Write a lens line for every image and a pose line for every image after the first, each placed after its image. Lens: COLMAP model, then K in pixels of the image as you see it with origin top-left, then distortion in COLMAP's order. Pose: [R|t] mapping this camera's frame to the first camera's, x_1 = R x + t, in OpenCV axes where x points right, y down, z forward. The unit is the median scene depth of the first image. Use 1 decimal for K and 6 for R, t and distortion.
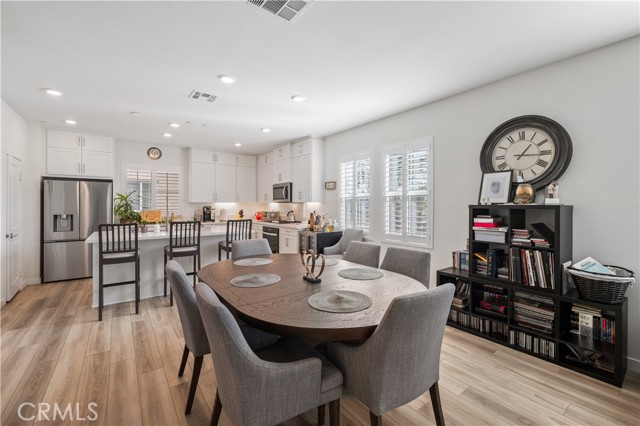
lens RADIAL K [[282.8, 0, 319.0], [0, 282.8, 208.0], [0, 0, 1]] dist [0.002024, 0.000560]
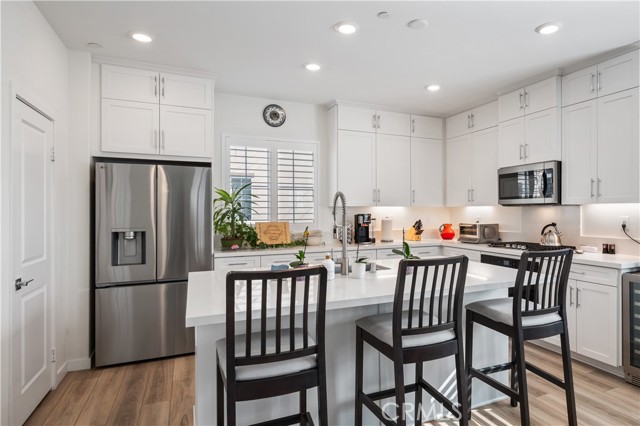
lens RADIAL K [[329.8, 0, 320.3], [0, 329.8, 213.9], [0, 0, 1]] dist [0.000650, 0.000707]
pose [[0.979460, -0.002383, -0.201624, -0.440423], [0.002030, 0.999996, -0.001959, -0.006218], [0.201628, 0.001510, 0.979461, 0.483374]]
